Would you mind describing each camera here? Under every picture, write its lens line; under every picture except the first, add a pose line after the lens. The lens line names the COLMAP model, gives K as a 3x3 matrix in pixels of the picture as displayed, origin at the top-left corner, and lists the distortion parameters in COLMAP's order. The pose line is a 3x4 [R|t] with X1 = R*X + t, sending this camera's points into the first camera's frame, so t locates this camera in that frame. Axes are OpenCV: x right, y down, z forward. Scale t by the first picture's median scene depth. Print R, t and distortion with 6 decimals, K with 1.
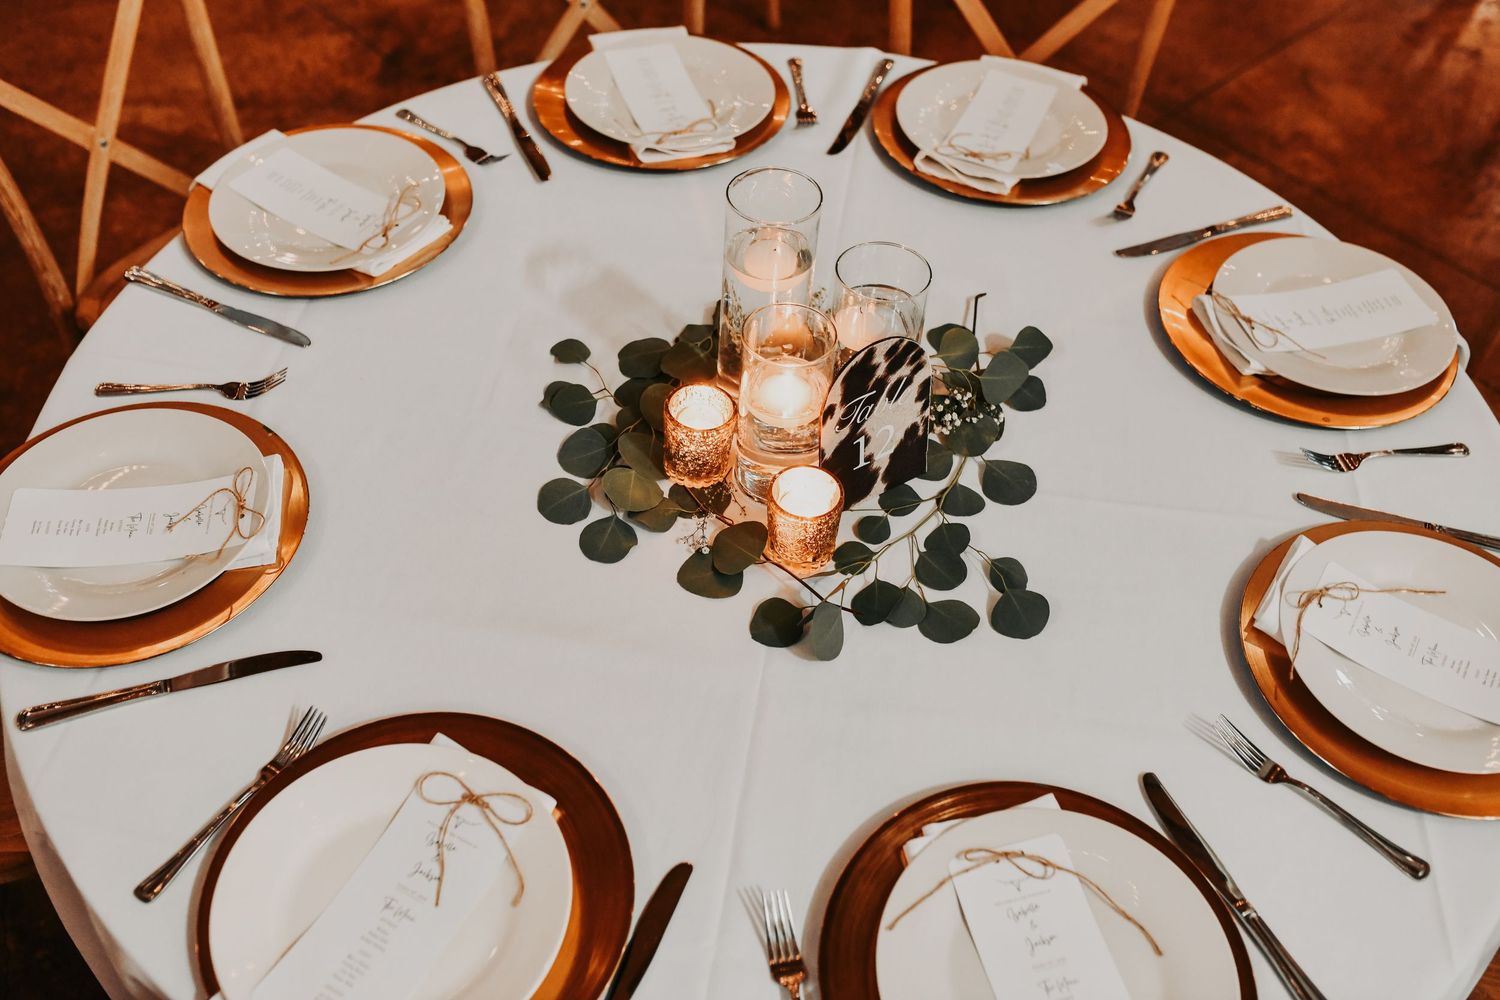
lens RADIAL K [[1574.5, 0, 752.6], [0, 1574.5, 560.4], [0, 0, 1]] dist [-0.082490, 0.016958]
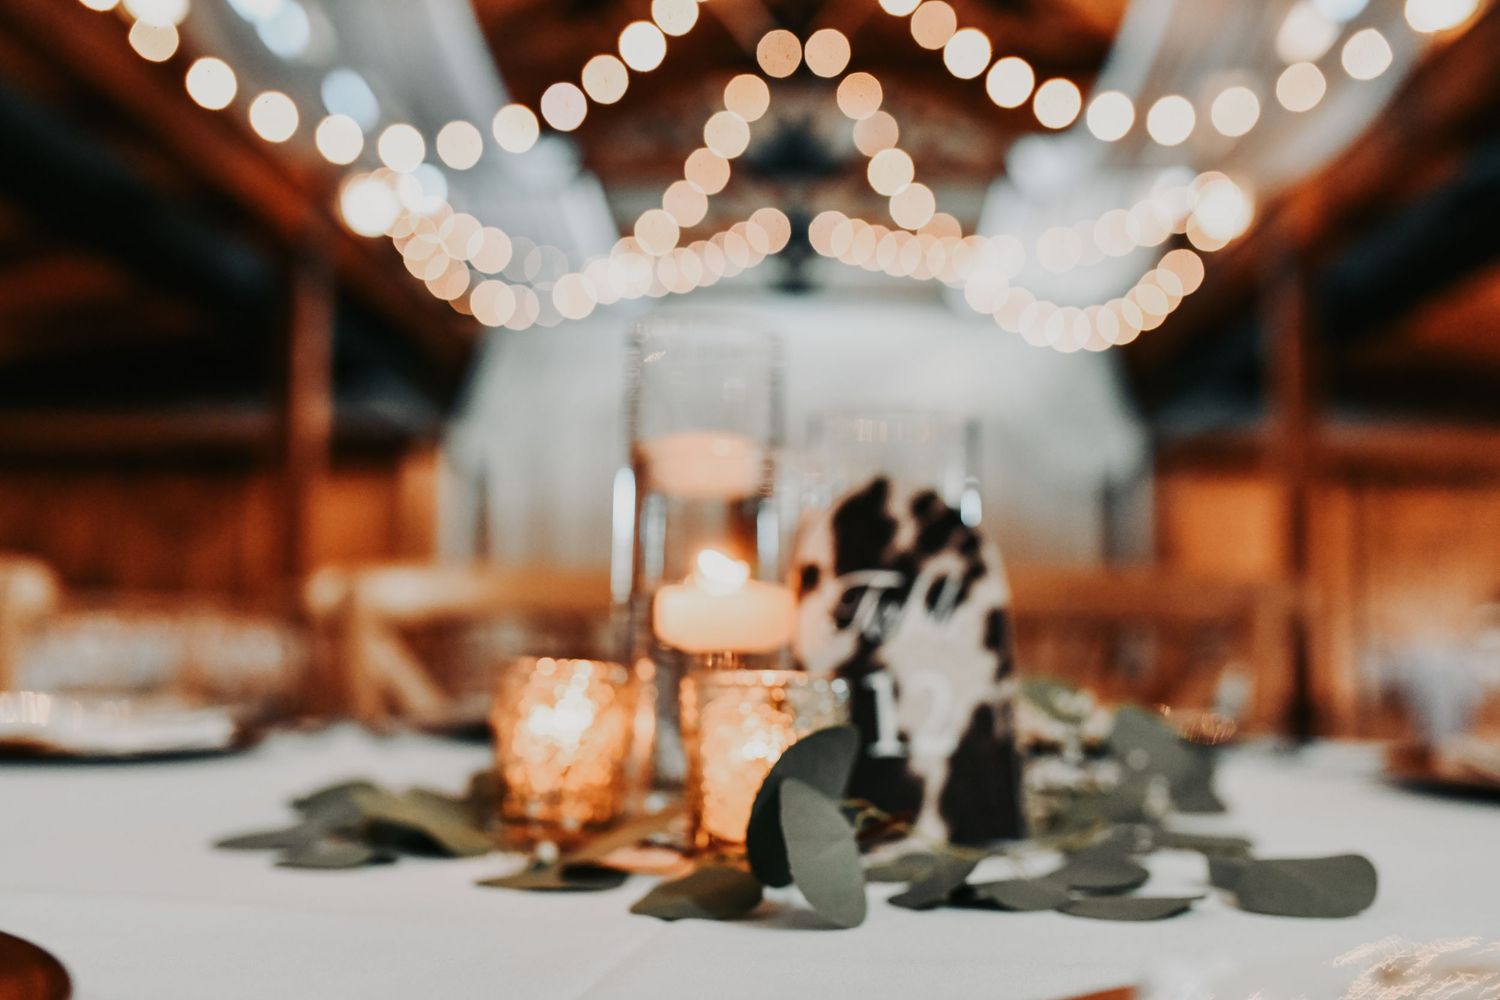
lens RADIAL K [[1546.1, 0, 751.4], [0, 1546.1, 455.4], [0, 0, 1]] dist [0.001875, 0.000555]
pose [[0.999633, -0.026054, -0.007455, 0.033574], [0.007822, 0.540816, -0.841104, 0.295810], [0.025946, 0.840737, 0.540822, 0.675579]]
